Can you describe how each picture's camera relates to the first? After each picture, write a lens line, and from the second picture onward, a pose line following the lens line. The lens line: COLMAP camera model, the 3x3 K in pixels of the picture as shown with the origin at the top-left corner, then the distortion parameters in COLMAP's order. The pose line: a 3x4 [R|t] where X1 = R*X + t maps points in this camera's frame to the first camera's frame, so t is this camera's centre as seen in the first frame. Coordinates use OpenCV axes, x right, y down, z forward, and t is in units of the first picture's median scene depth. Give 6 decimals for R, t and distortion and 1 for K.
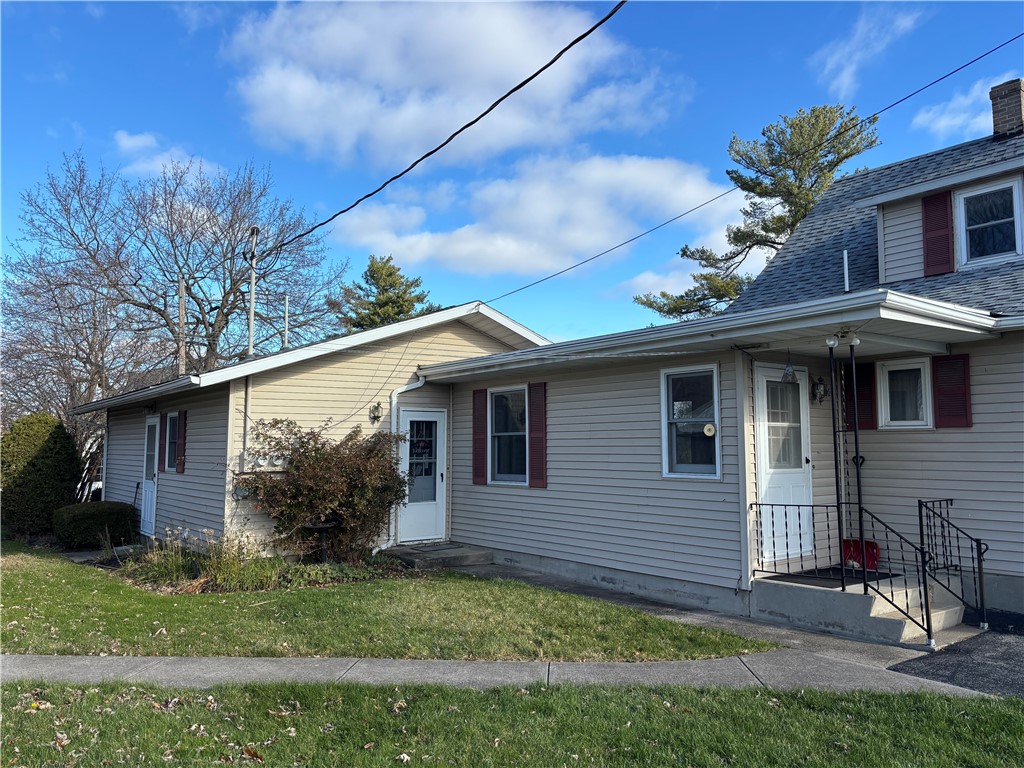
lens RADIAL K [[772.4, 0, 533.0], [0, 772.4, 386.9], [0, 0, 1]] dist [0.030641, -0.025310]
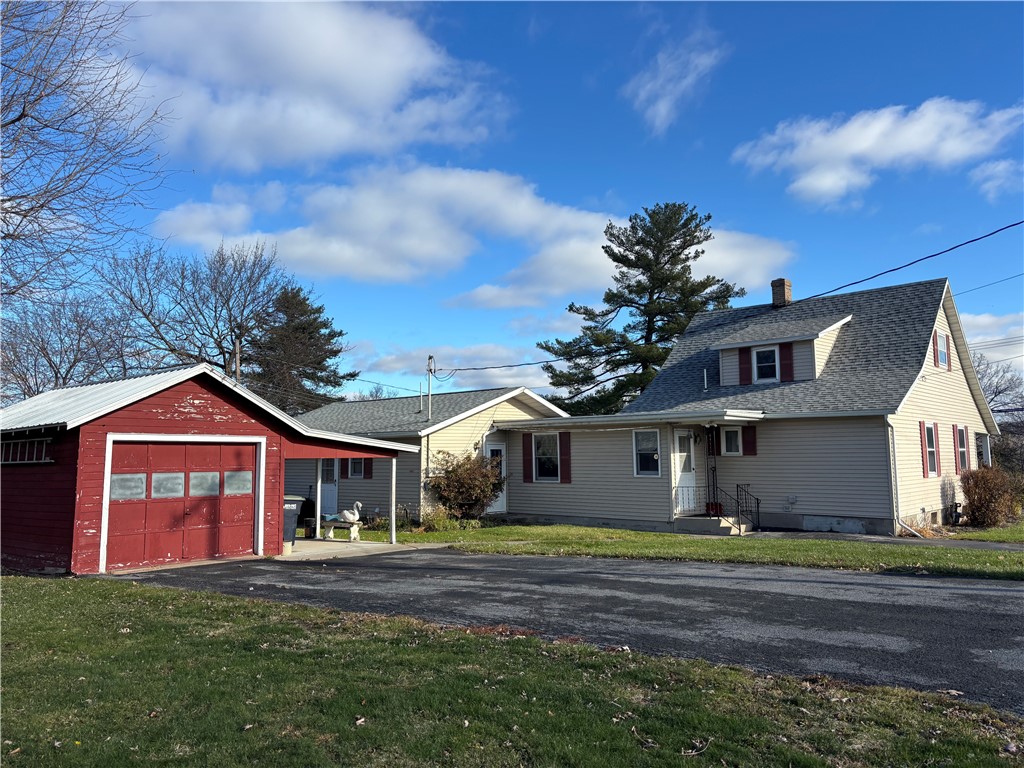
lens RADIAL K [[772.4, 0, 516.3], [0, 772.4, 387.3], [0, 0, 1]] dist [0.030641, -0.025310]
pose [[0.983550, 0.009702, 0.180376, -0.446840], [-0.008051, 0.999919, -0.009884, -0.093342], [-0.180457, 0.008269, 0.983548, -0.905461]]
